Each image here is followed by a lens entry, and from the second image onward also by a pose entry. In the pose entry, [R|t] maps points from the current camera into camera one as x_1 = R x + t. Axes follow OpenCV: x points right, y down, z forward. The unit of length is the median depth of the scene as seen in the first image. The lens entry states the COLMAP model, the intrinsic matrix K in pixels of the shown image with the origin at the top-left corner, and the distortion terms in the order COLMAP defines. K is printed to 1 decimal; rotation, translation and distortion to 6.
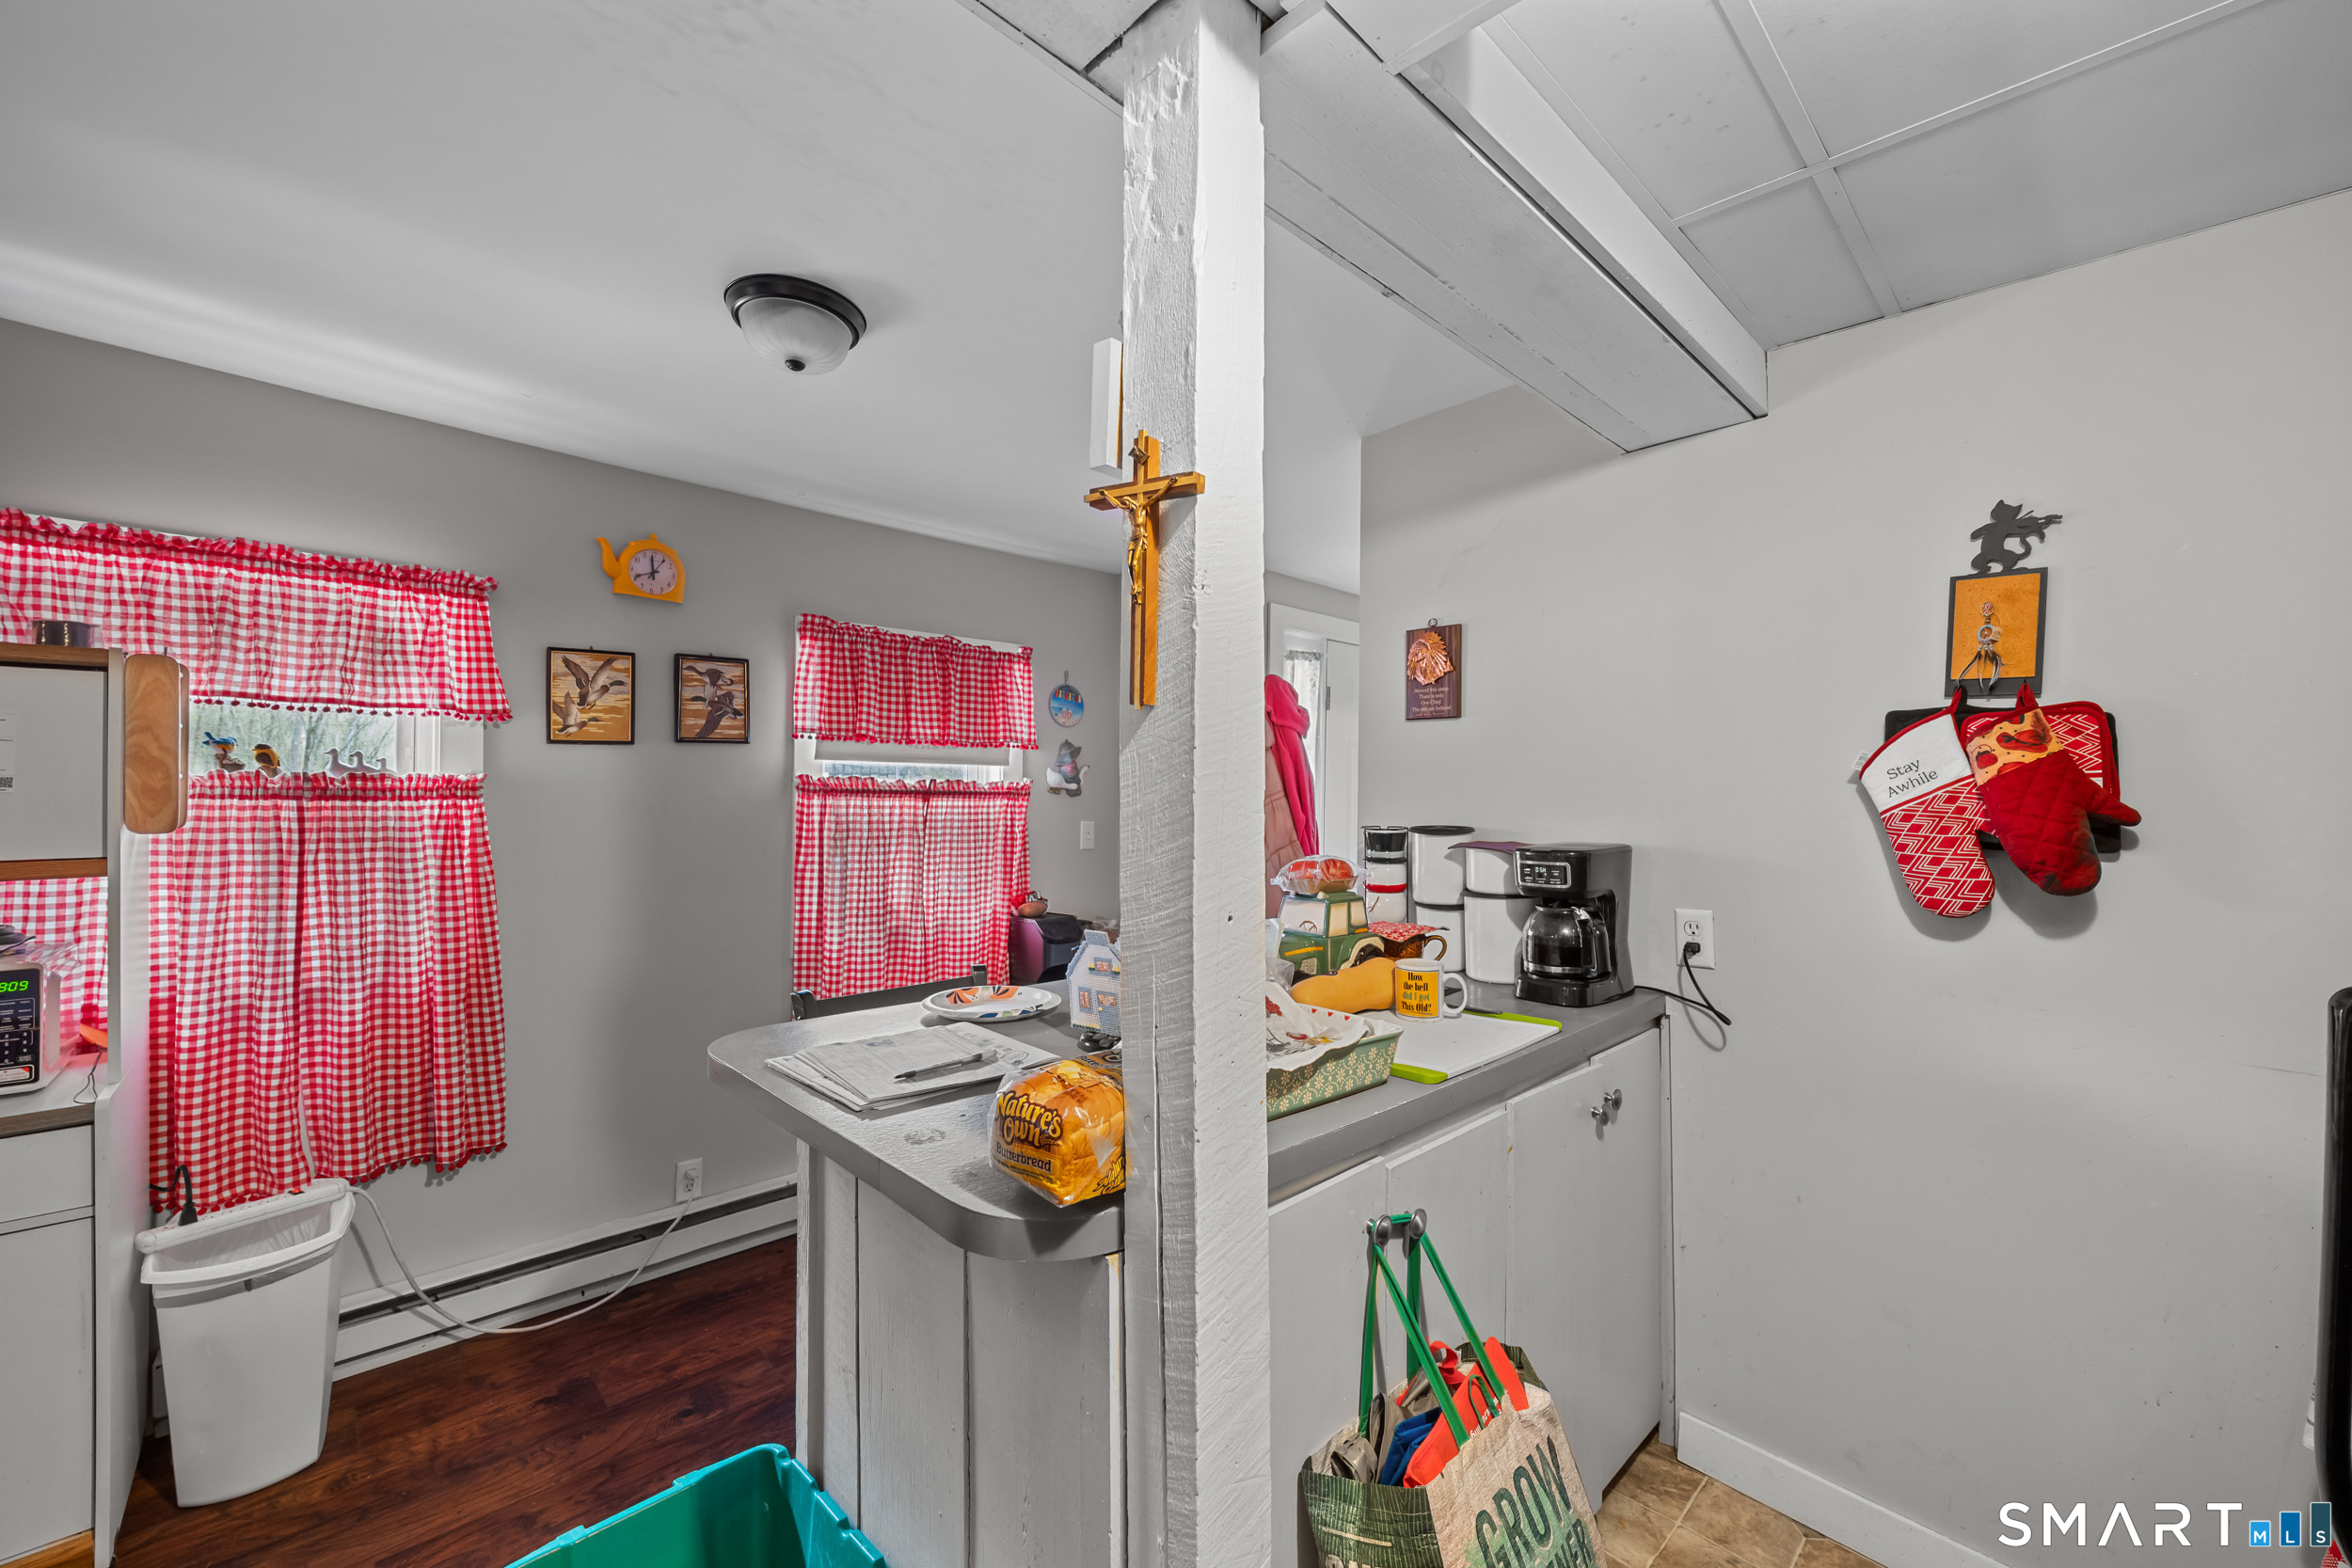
lens RADIAL K [[931.8, 0, 1178.4], [0, 931.8, 785.5], [0, 0, 1]] dist [-0.000234, 0.000824]
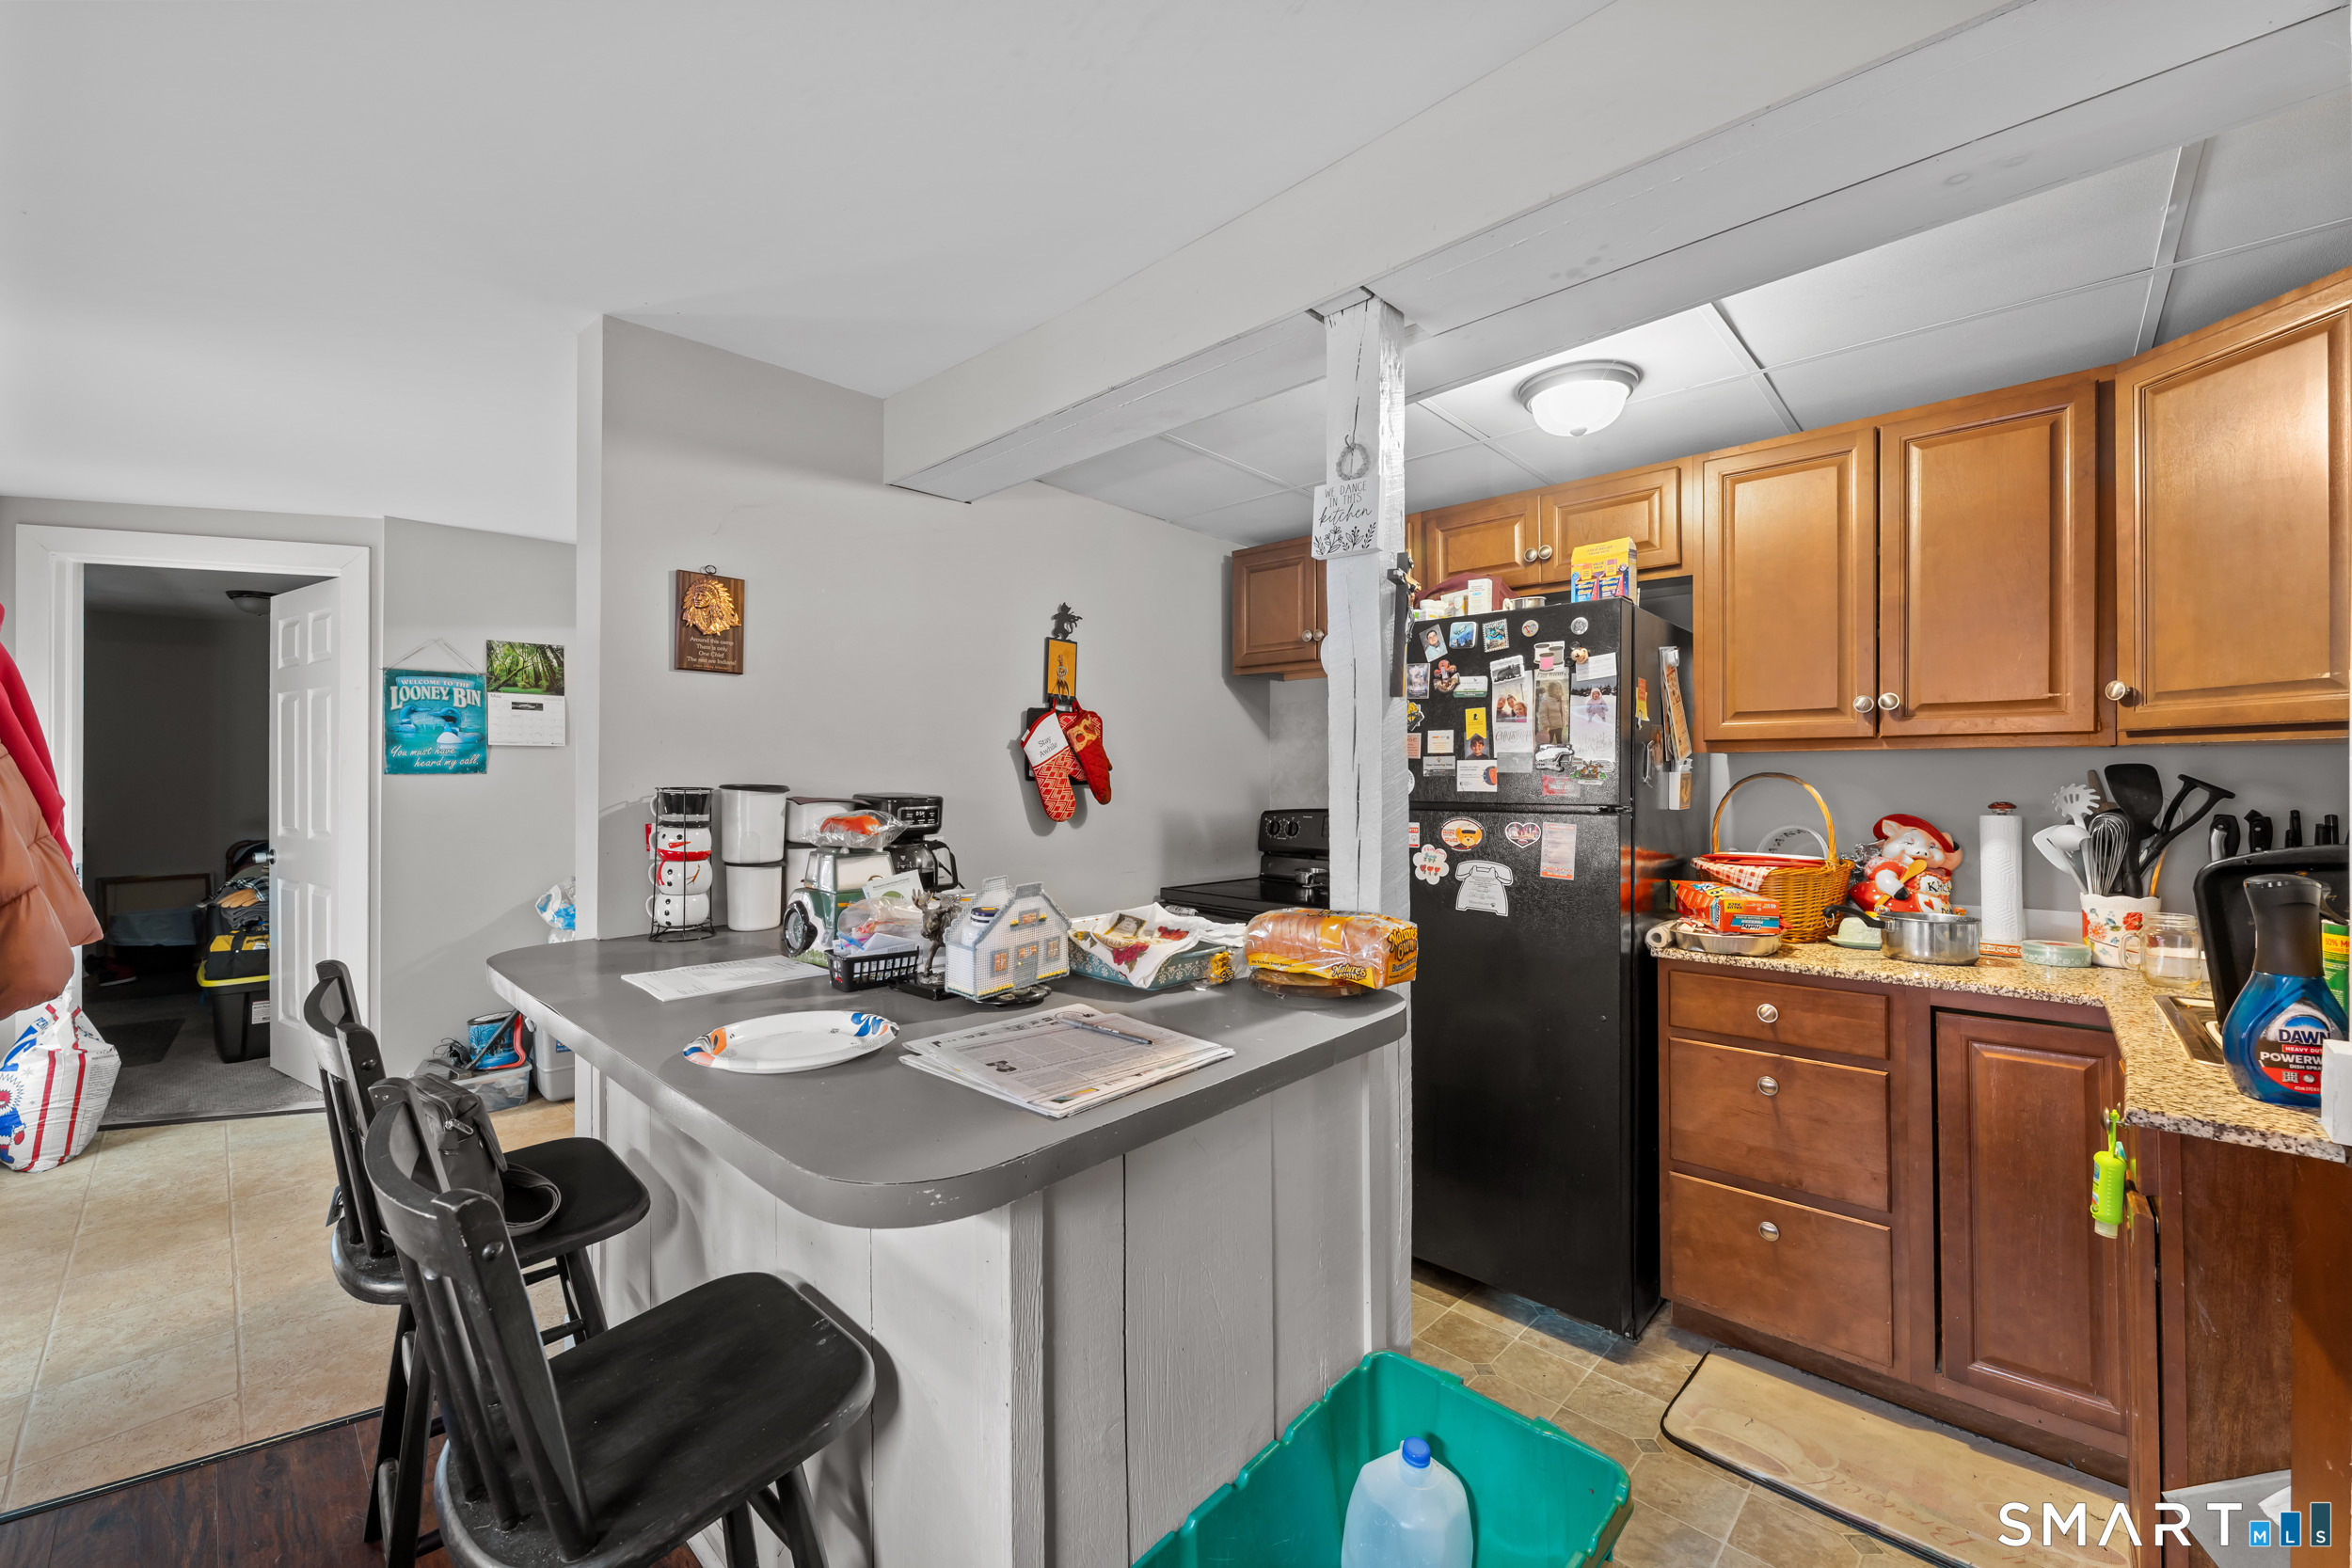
lens RADIAL K [[931.8, 0, 1178.3], [0, 931.8, 776.5], [0, 0, 1]] dist [-0.000234, 0.000824]
pose [[-0.052312, -0.009390, 0.998587, -1.011467], [-0.010829, 0.999902, 0.008835, 0.030657], [-0.998572, -0.010352, -0.052409, 0.841584]]
